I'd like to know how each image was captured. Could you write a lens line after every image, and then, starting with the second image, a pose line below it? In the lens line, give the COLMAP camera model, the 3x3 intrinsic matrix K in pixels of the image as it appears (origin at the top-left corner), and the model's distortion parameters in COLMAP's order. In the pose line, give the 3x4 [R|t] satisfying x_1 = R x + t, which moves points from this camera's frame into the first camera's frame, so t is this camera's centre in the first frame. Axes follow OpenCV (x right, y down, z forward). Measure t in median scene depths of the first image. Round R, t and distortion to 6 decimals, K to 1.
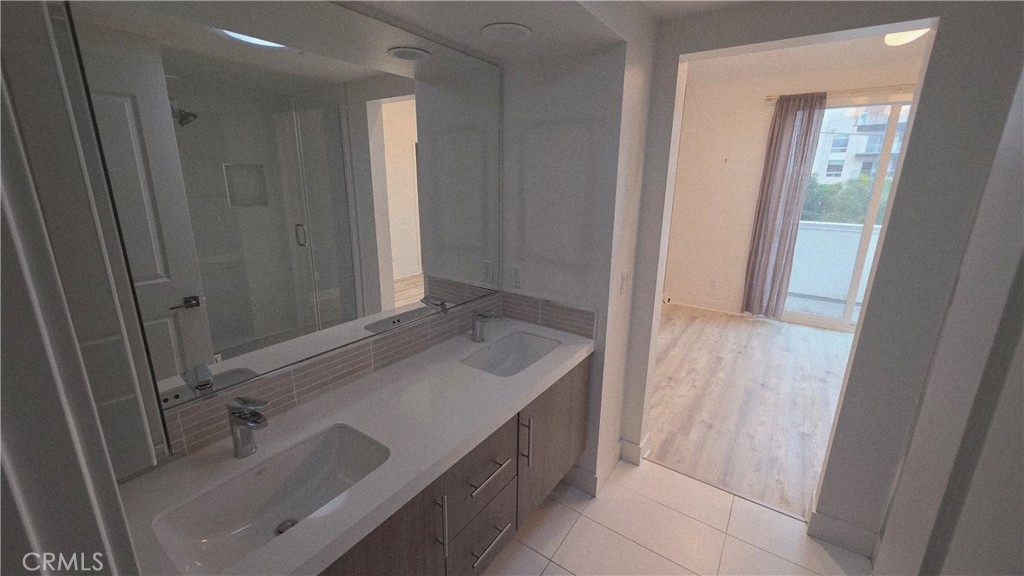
lens RADIAL K [[407.8, 0, 510.8], [0, 407.8, 286.6], [0, 0, 1]] dist [0.000684, 0.000002]
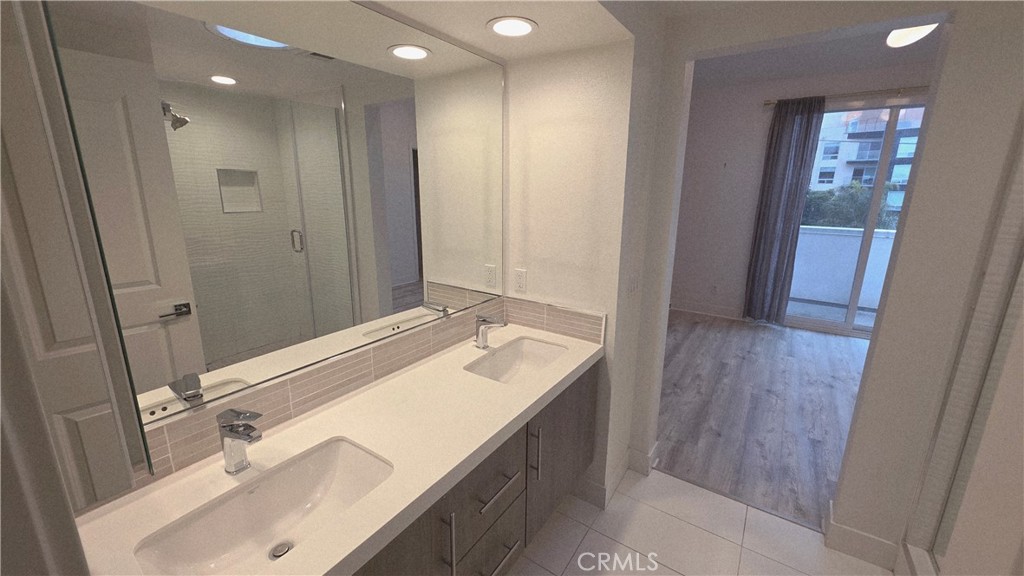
lens RADIAL K [[407.8, 0, 510.8], [0, 407.8, 286.6], [0, 0, 1]] dist [0.000684, 0.000002]
pose [[0.999921, -0.006863, 0.010555, -0.012407], [0.007070, 0.999781, -0.019689, 0.005302], [-0.010417, 0.019762, 0.999750, 0.019724]]
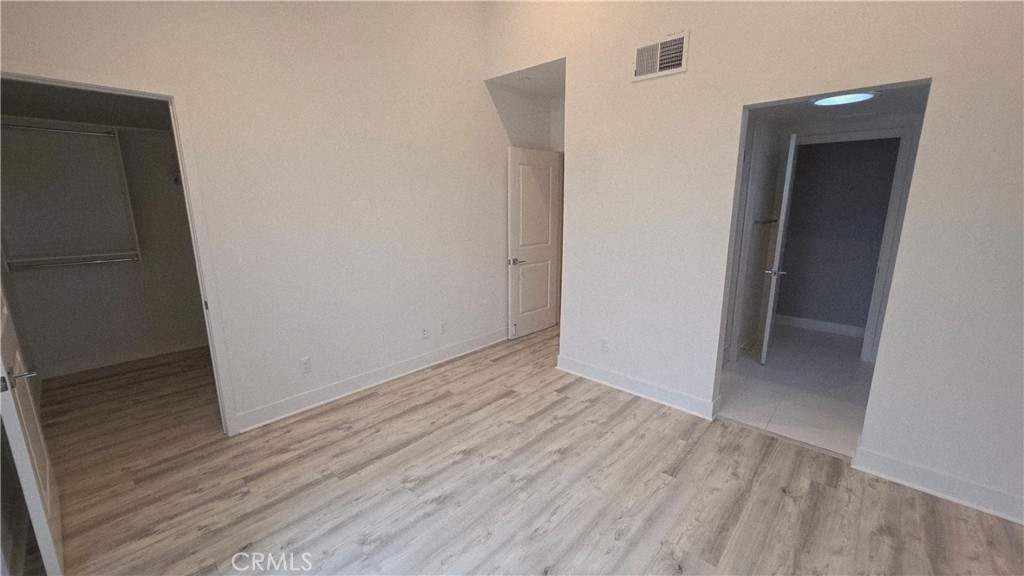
lens RADIAL K [[407.8, 0, 510.8], [0, 407.8, 286.6], [0, 0, 1]] dist [0.000684, 0.000002]
pose [[-0.990643, -0.038428, 0.130959, 0.765215], [0.024245, 0.894729, 0.445951, -0.325587], [-0.134310, 0.444953, -0.885425, 1.313510]]
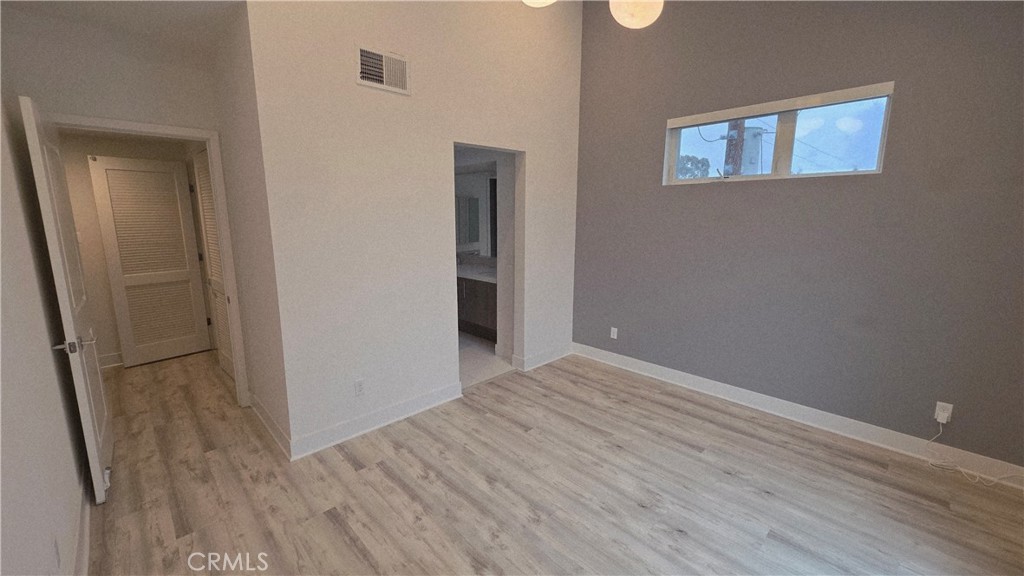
lens RADIAL K [[407.8, 0, 510.8], [0, 407.8, 286.6], [0, 0, 1]] dist [0.000684, 0.000002]
pose [[-0.189449, 0.161179, -0.968571, 1.404012], [-0.252948, 0.945130, 0.206754, -0.188942], [0.948750, 0.284167, -0.138284, 0.793064]]
